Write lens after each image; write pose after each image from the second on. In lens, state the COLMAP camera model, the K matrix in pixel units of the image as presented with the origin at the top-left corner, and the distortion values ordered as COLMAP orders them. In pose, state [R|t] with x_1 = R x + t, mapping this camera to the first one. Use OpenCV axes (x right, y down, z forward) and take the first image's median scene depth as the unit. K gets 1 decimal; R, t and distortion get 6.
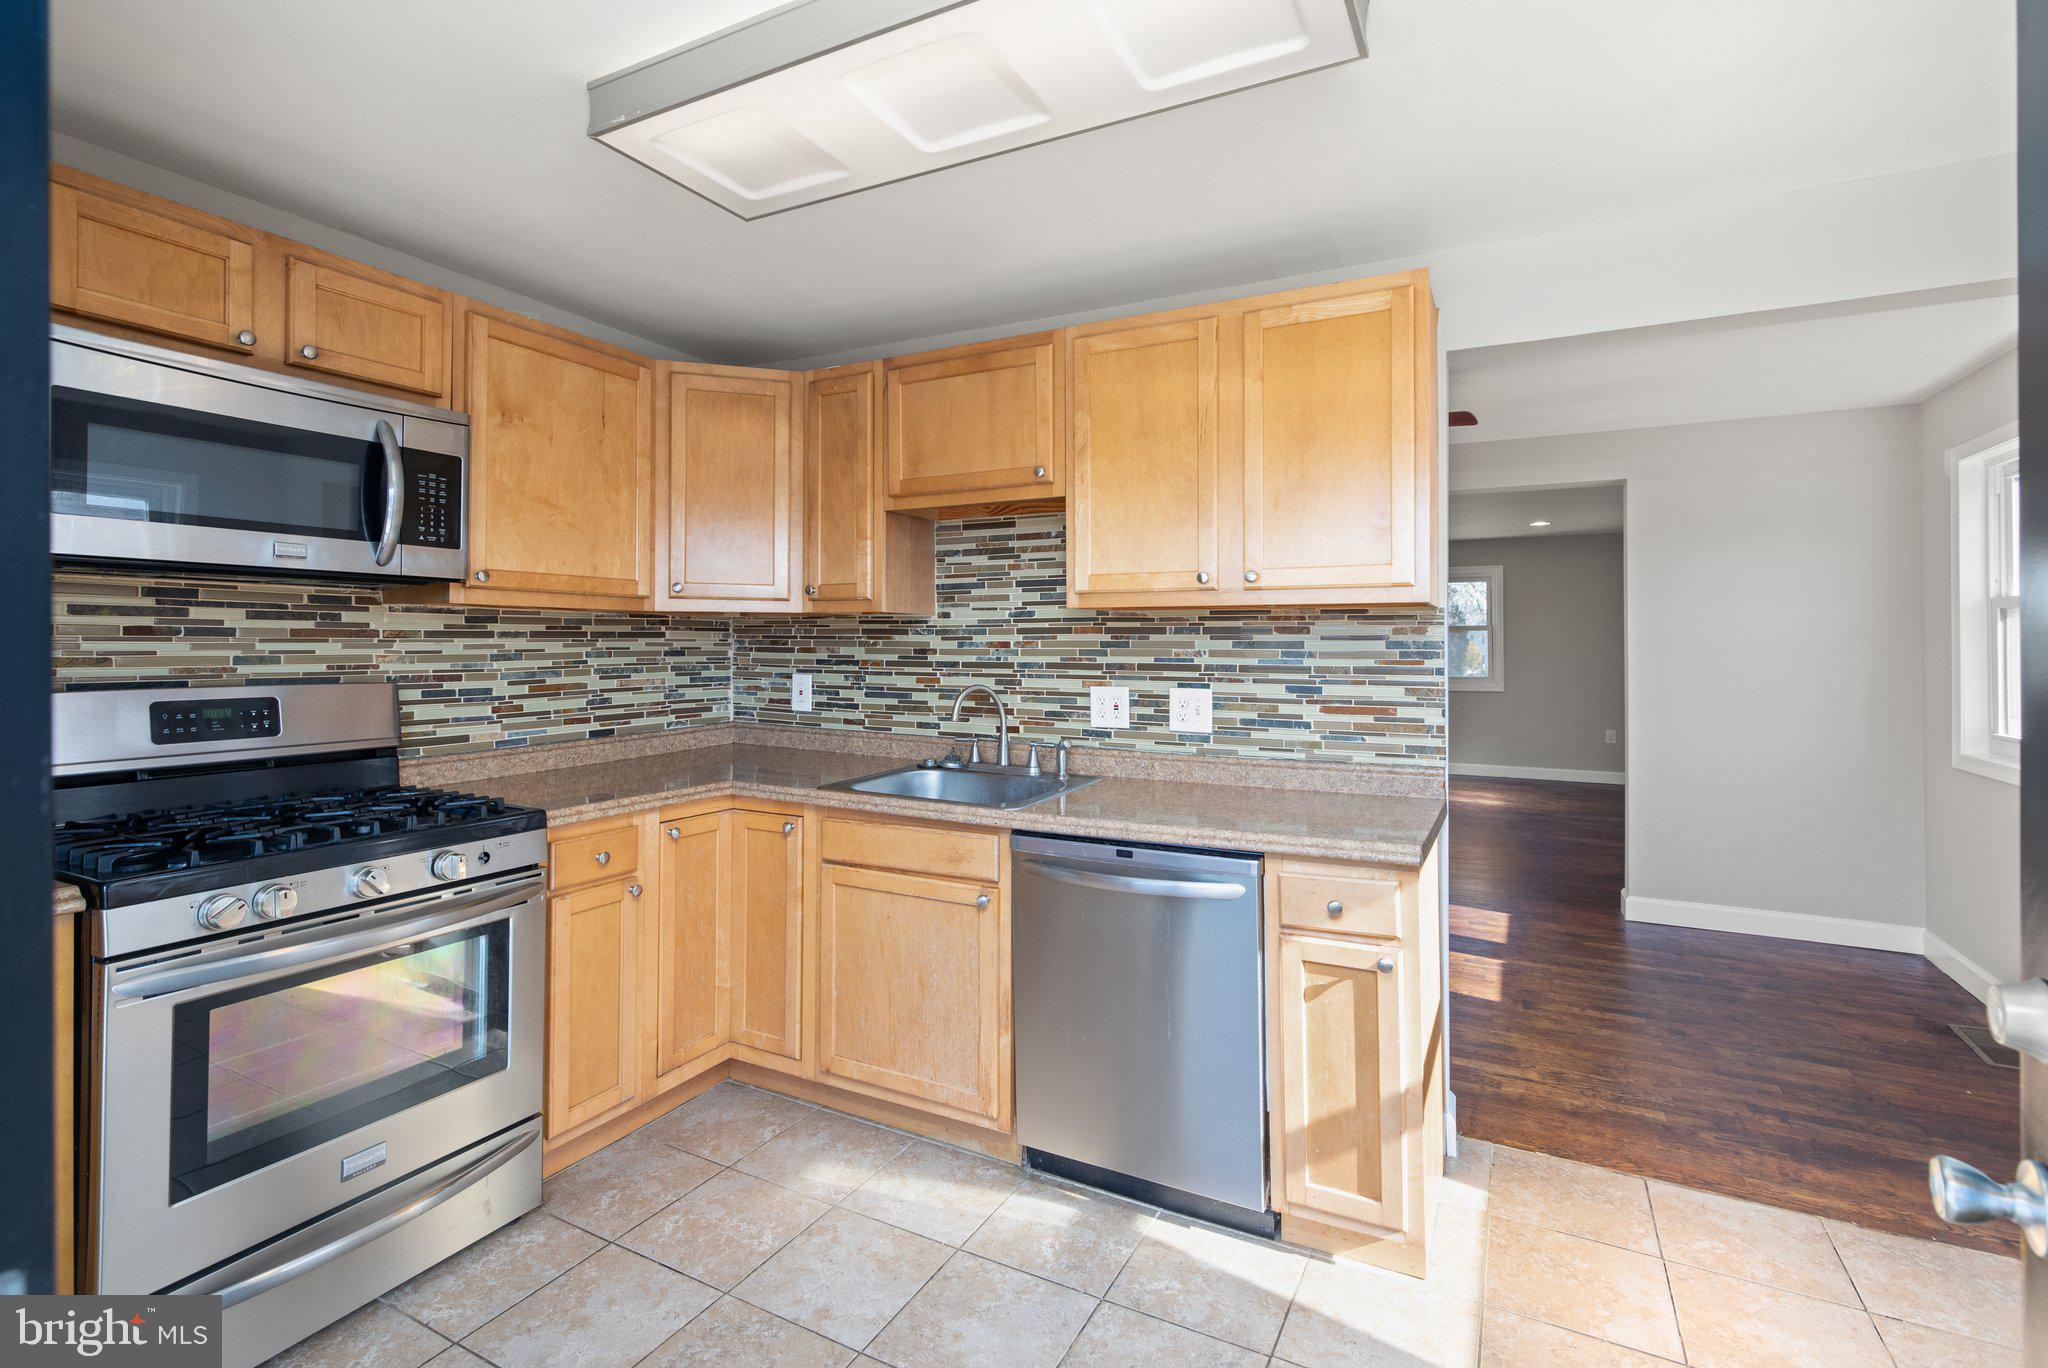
lens RADIAL K [[937.3, 0, 1031.5], [0, 937.3, 657.6], [0, 0, 1]] dist [-0.001341, 0.000611]
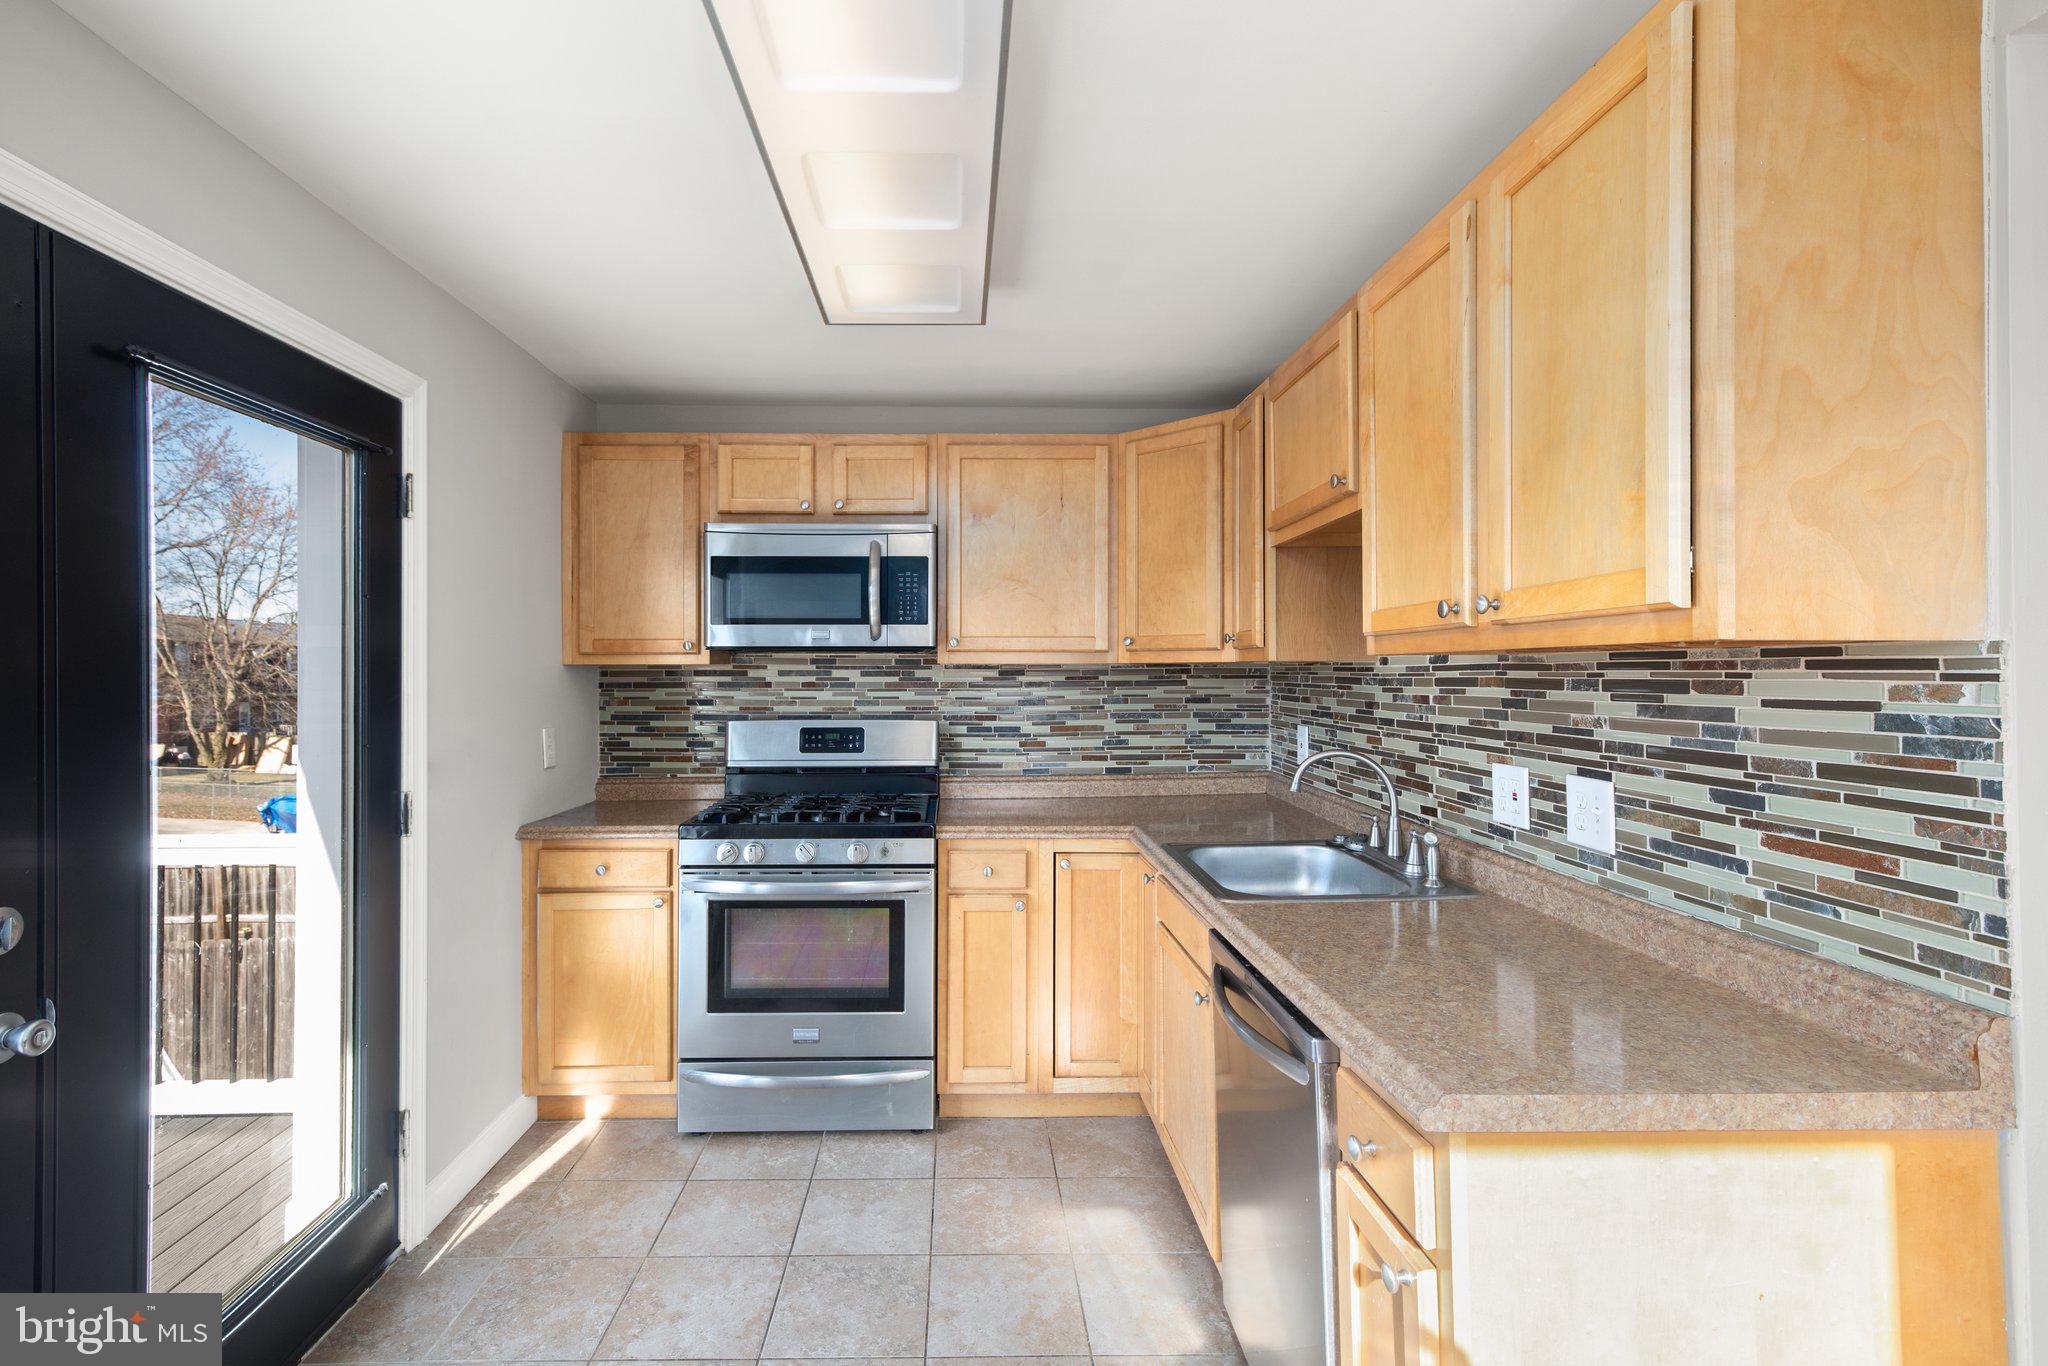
lens RADIAL K [[981.3, 0, 1024.0], [0, 981.3, 683.0], [0, 0, 1]] dist [0.000455, -0.000184]
pose [[0.475104, 0.005949, -0.879910, 0.576274], [-0.009652, 0.999952, 0.001550, -0.028087], [0.879877, 0.007756, 0.475138, 0.368258]]
